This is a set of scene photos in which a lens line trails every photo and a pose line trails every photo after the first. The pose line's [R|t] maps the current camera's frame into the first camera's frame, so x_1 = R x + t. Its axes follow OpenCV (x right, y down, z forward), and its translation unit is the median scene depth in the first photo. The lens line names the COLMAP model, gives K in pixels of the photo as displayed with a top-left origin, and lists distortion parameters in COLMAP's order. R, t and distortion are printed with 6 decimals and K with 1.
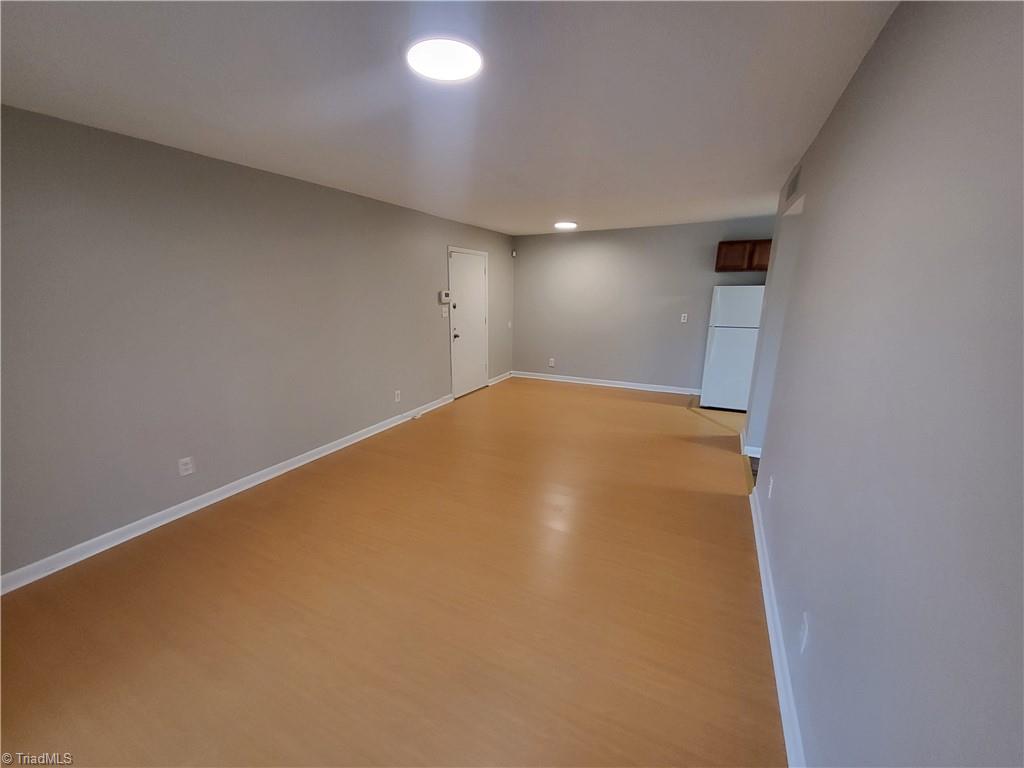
lens RADIAL K [[403.8, 0, 502.1], [0, 403.8, 389.5], [0, 0, 1]] dist [0.001437, -0.000054]
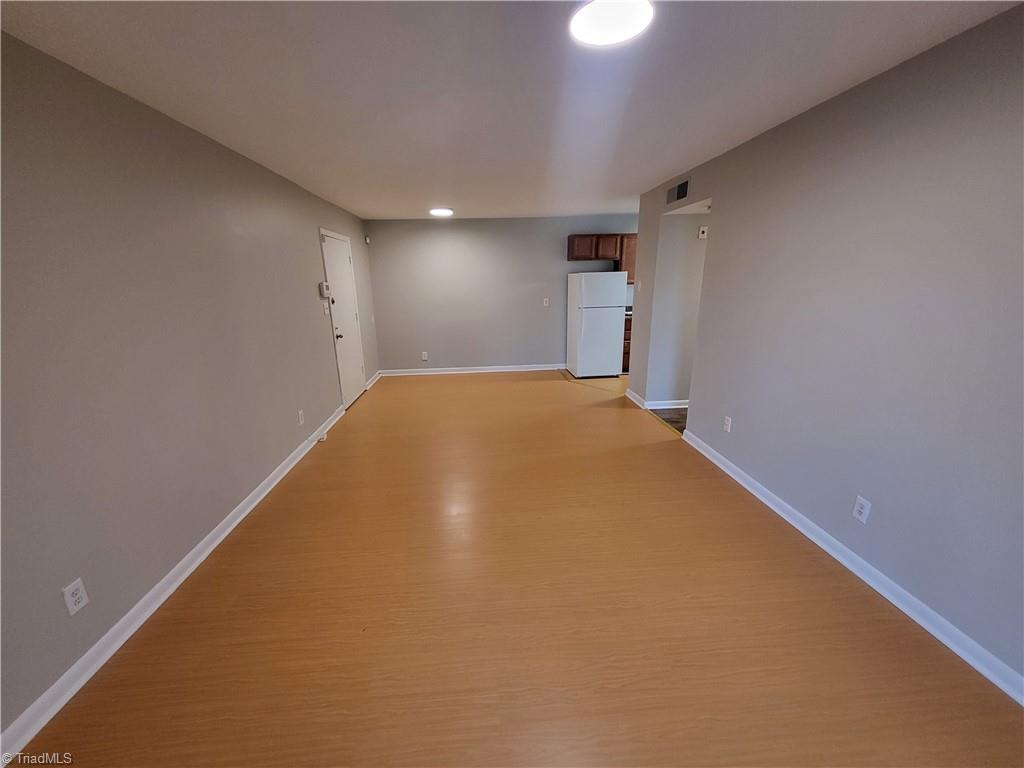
lens RADIAL K [[403.8, 0, 502.1], [0, 403.8, 389.5], [0, 0, 1]] dist [0.001437, -0.000054]
pose [[0.853466, -0.154611, 0.497686, -0.271155], [0.144076, 0.987759, 0.059786, -0.024569], [-0.500837, 0.020680, 0.865294, 0.105147]]
